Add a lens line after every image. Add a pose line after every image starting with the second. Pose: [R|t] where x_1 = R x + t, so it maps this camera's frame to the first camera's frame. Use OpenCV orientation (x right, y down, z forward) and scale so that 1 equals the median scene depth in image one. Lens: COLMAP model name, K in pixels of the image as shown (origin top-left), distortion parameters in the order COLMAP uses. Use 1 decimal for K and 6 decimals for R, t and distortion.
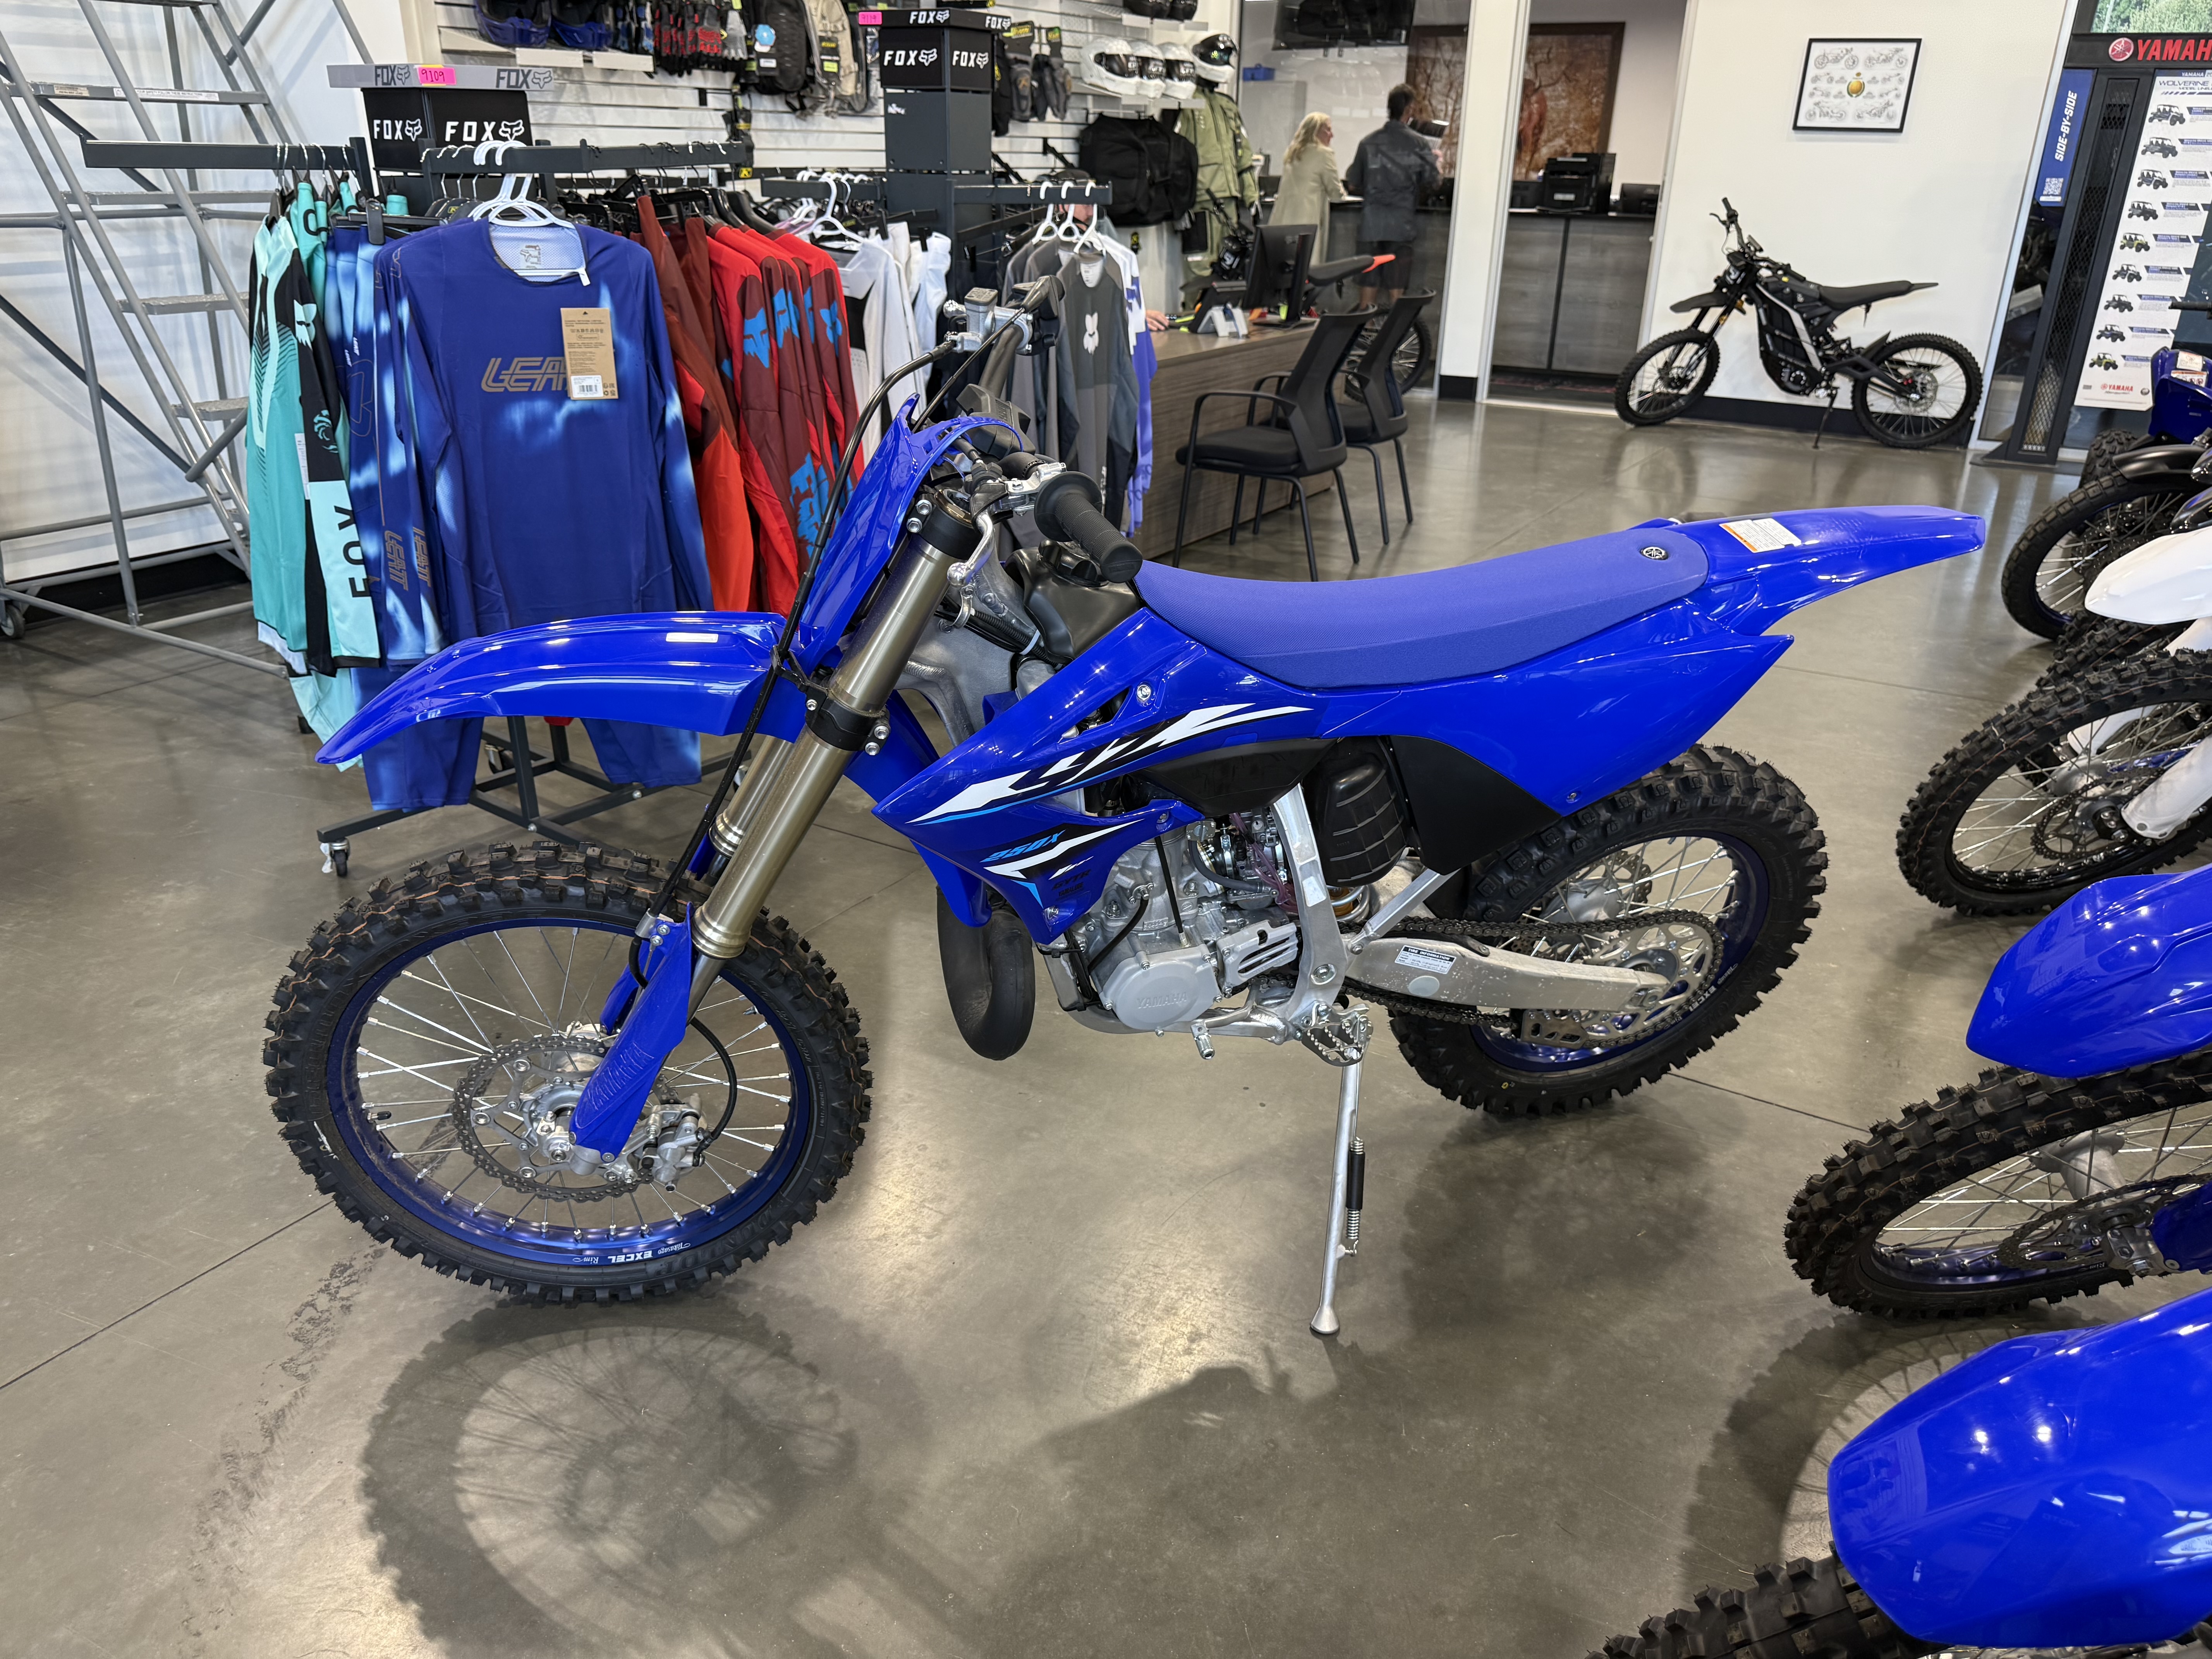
lens RADIAL K [[1581.3, 0, 1114.5], [0, 1581.3, 808.7], [0, 0, 1]] dist [0.030347, -0.044351]
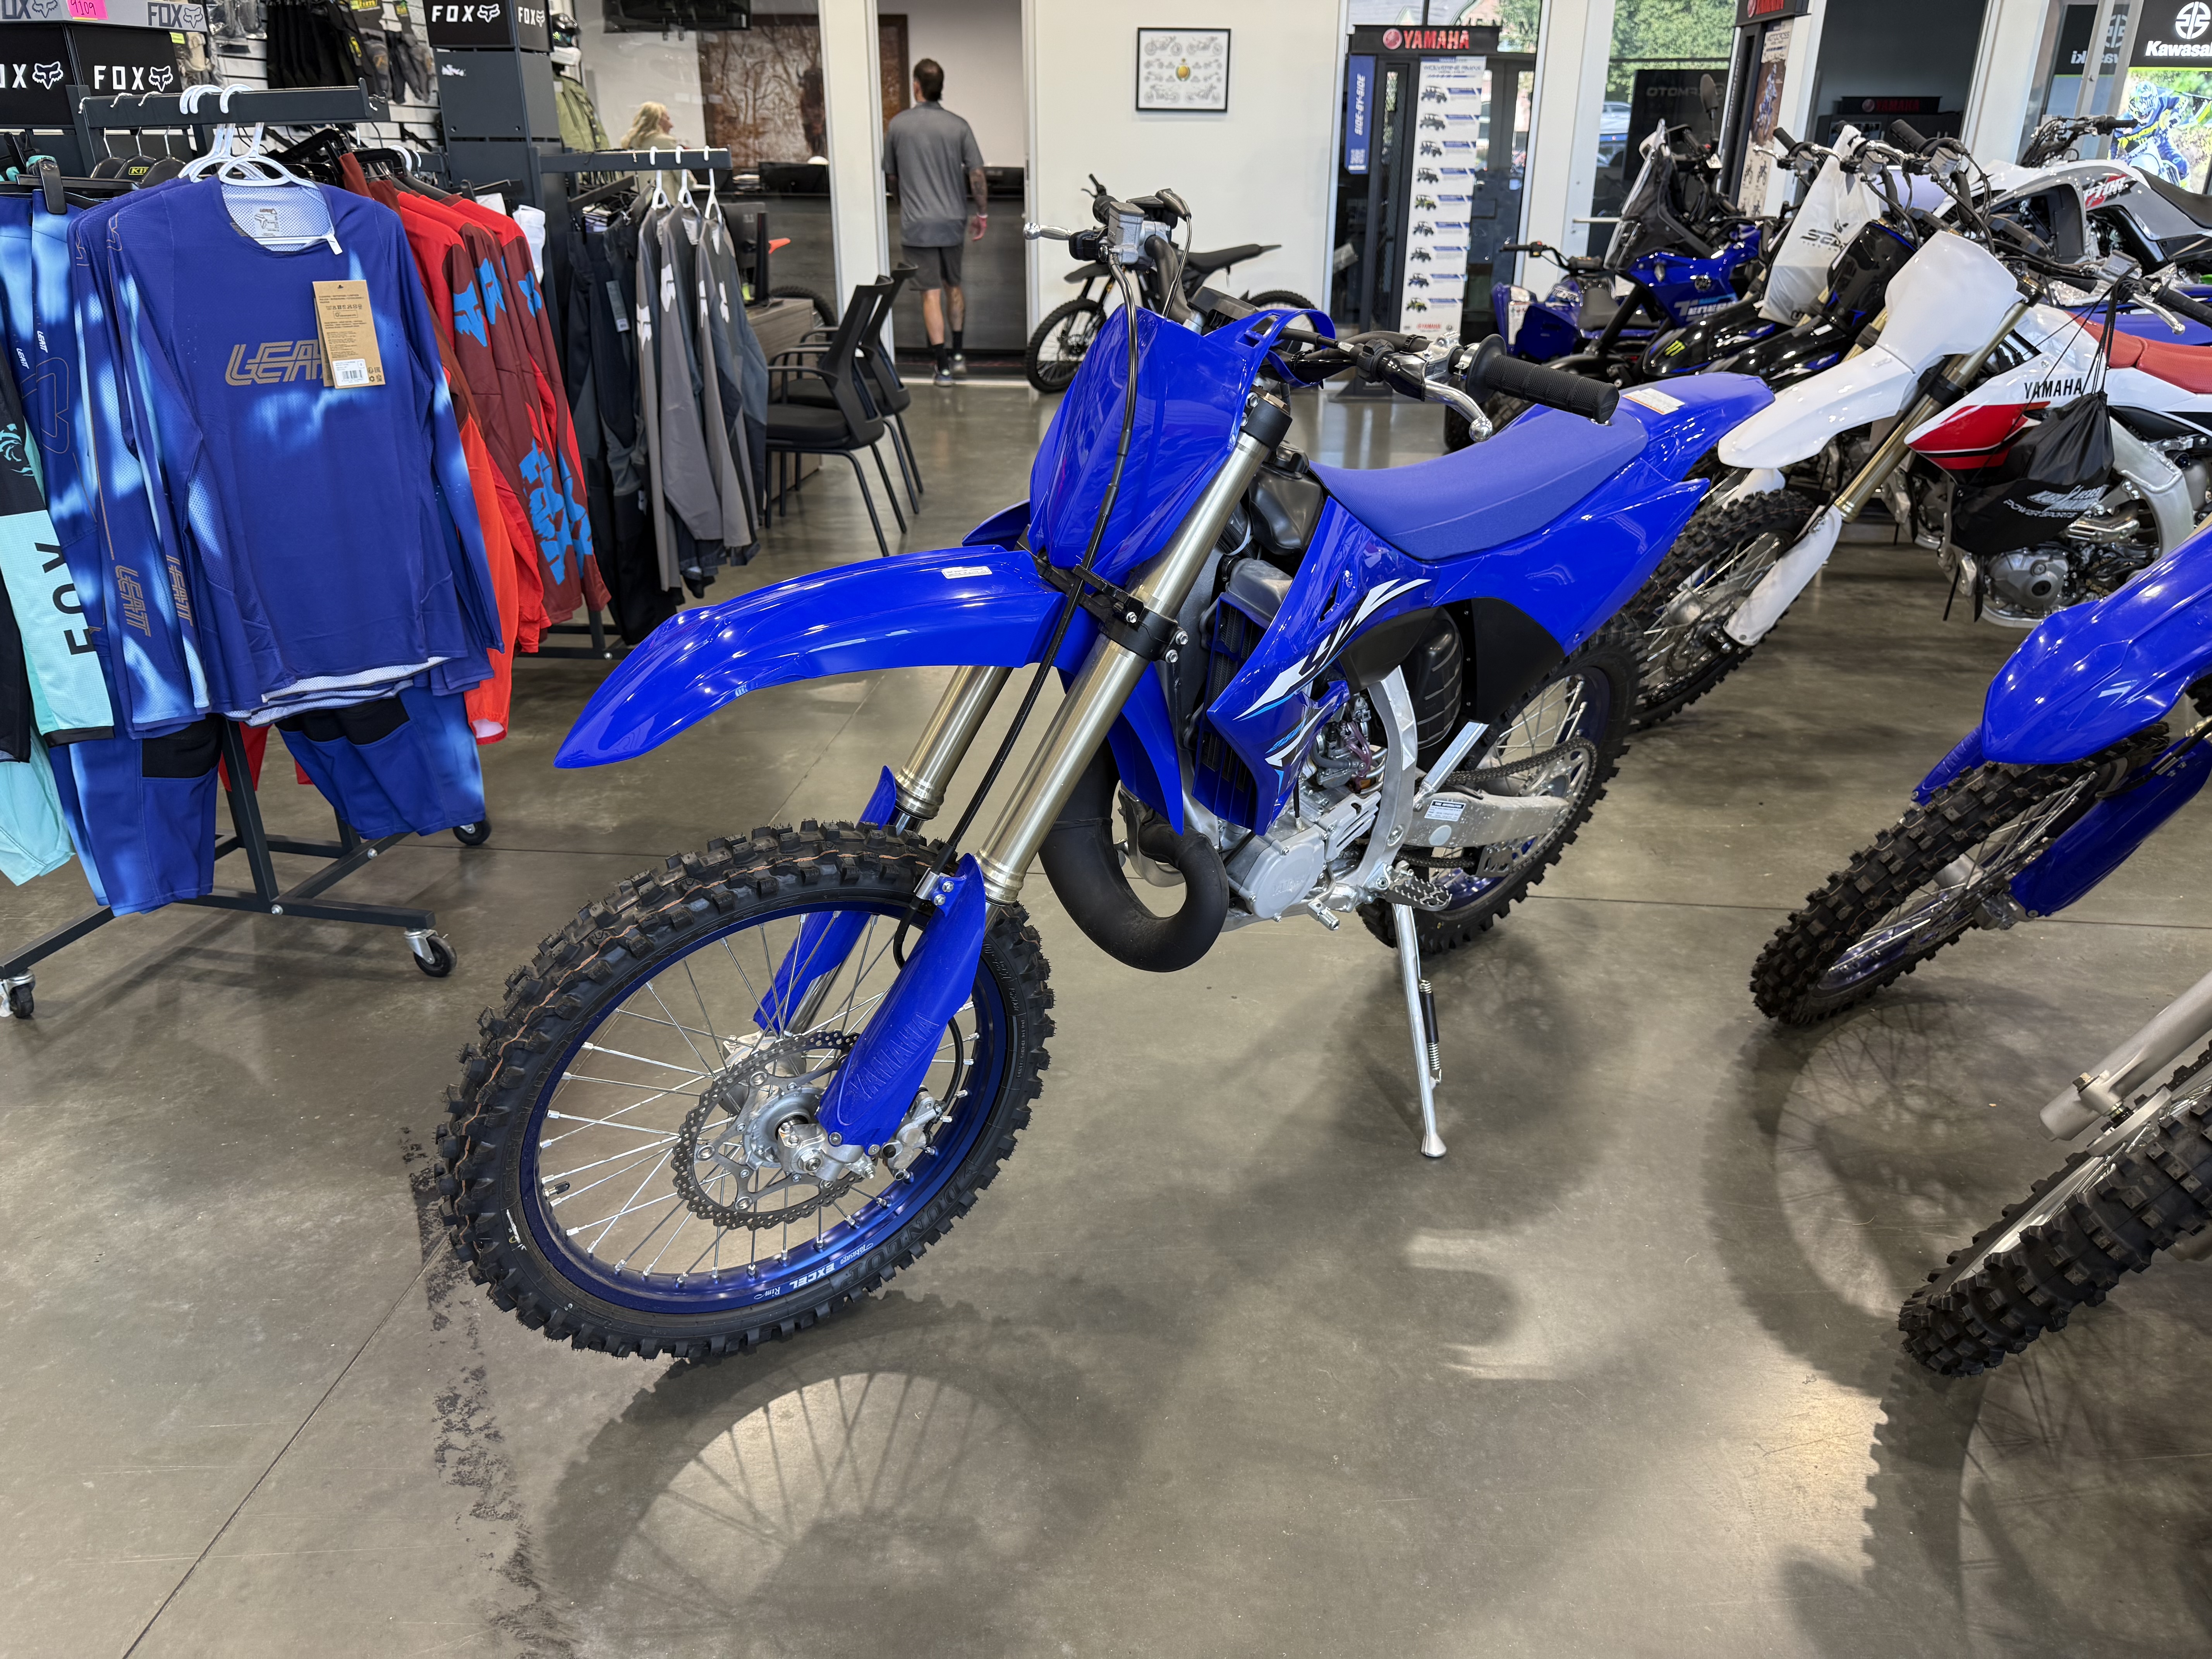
lens RADIAL K [[1581.3, 0, 1084.5], [0, 1581.3, 821.5], [0, 0, 1]] dist [0.030347, -0.044351]
pose [[0.899052, -0.181040, 0.398660, -0.348630], [0.178869, 0.982933, 0.042987, 0.007170], [-0.399639, 0.032661, 0.916091, 0.058144]]
